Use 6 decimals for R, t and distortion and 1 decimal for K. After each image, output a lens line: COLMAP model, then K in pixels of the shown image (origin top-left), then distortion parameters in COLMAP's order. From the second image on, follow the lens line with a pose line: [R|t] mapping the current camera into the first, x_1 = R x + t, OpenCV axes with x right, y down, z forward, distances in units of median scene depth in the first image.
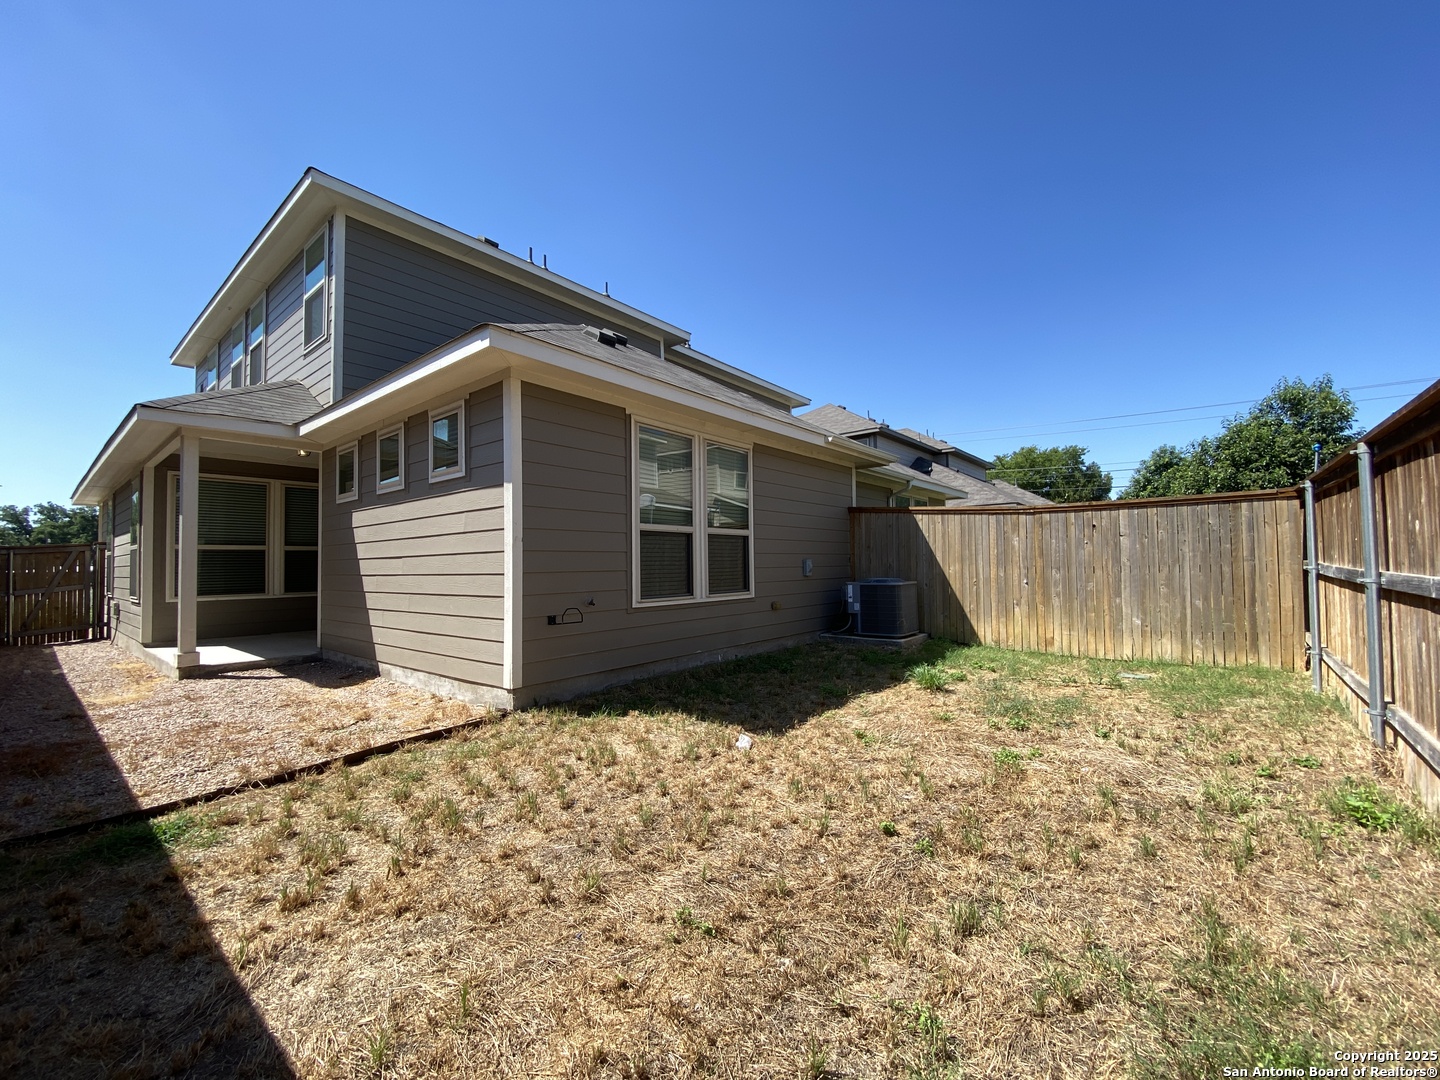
lens RADIAL K [[579.8, 0, 717.2], [0, 579.8, 542.4], [0, 0, 1]] dist [0.018764, -0.018466]
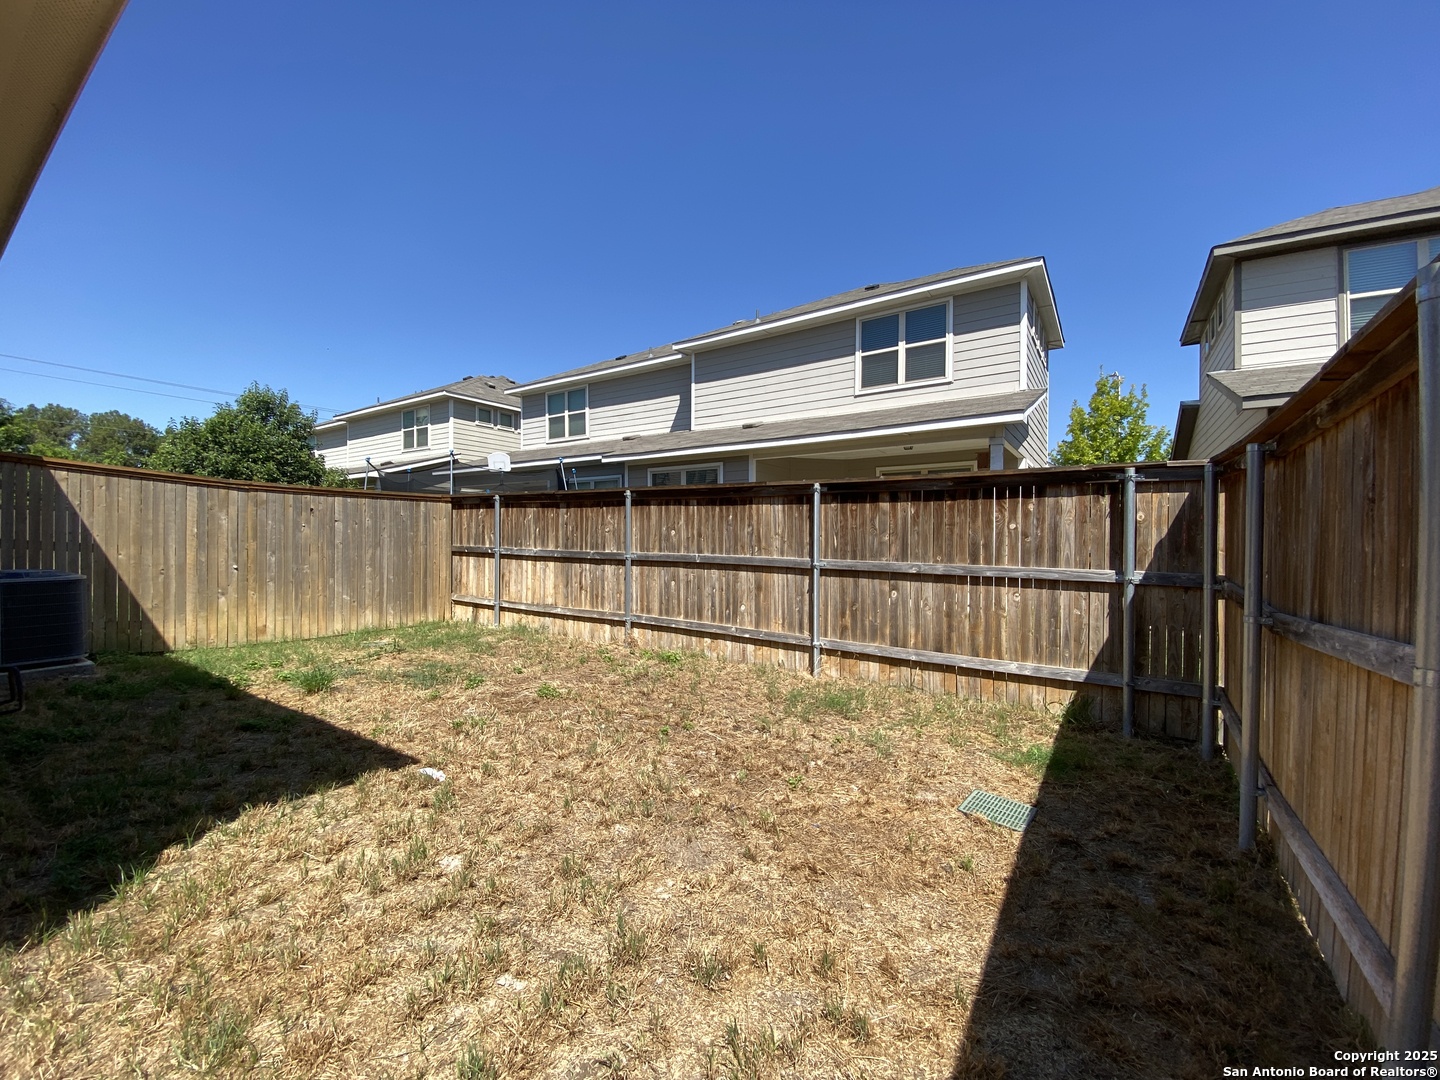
lens RADIAL K [[579.8, 0, 717.2], [0, 579.8, 542.4], [0, 0, 1]] dist [0.018764, -0.018466]
pose [[-0.087944, 0.006002, 0.996107, -0.675376], [-0.040837, 0.999119, -0.009625, 0.015549], [-0.995288, -0.041525, -0.087622, 0.591369]]
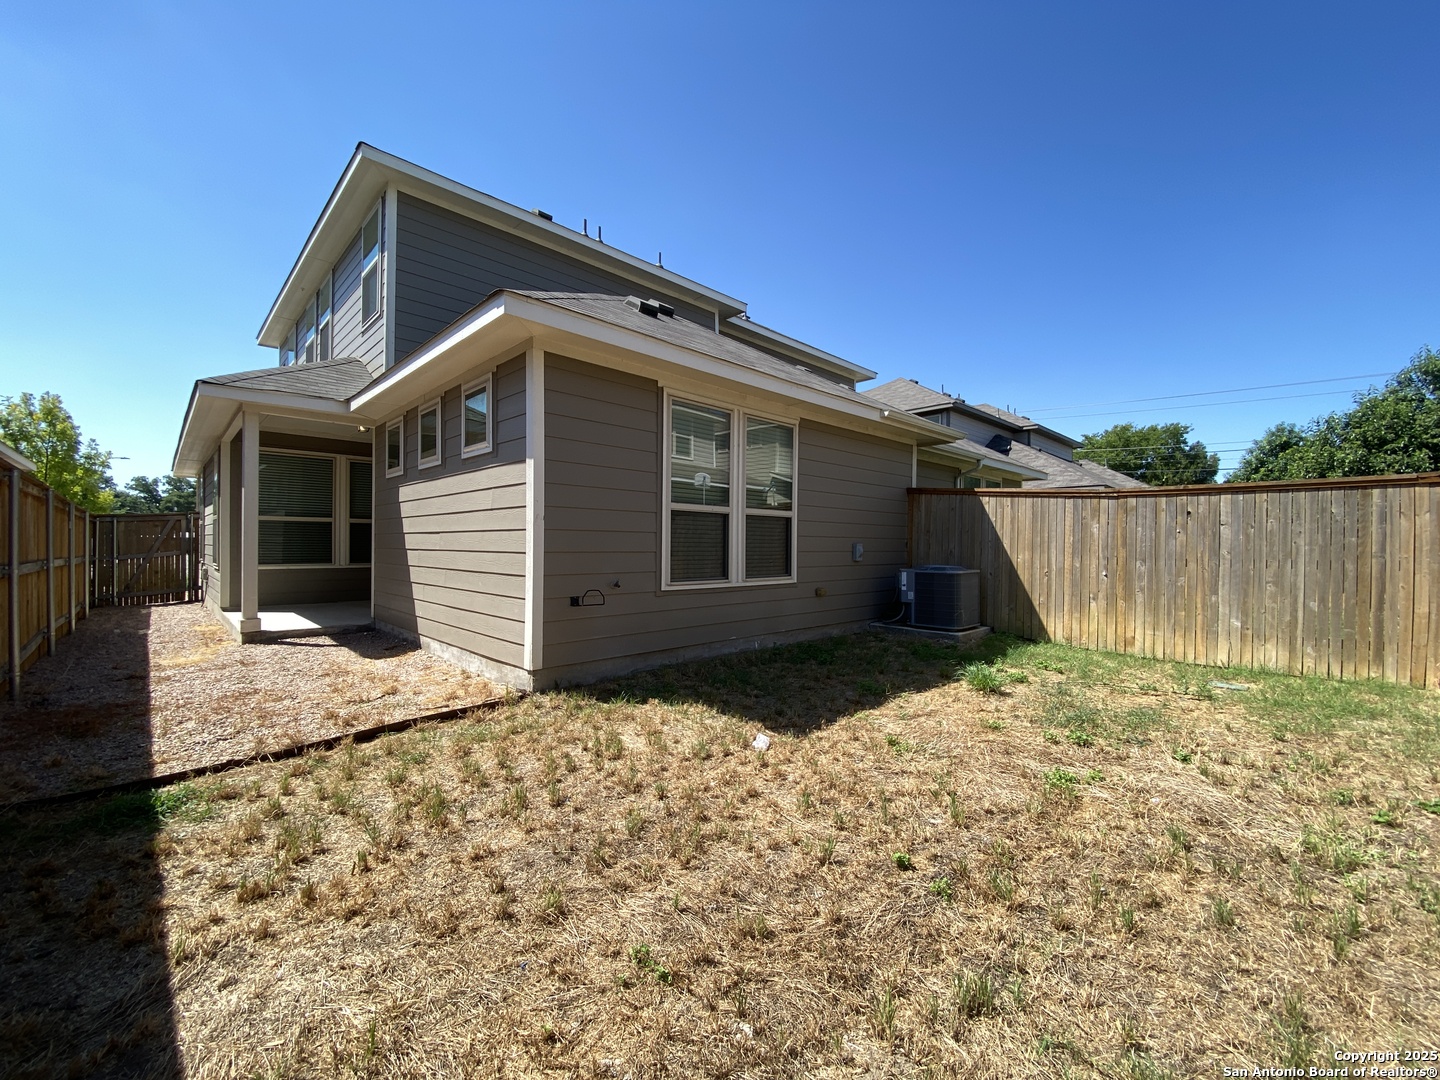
lens RADIAL K [[579.8, 0, 717.2], [0, 579.8, 542.4], [0, 0, 1]] dist [0.018764, -0.018466]
pose [[0.993372, 0.022877, -0.112645, 0.062359], [-0.018746, 0.999117, 0.037595, -0.005545], [0.113406, -0.035234, 0.992924, 0.072538]]
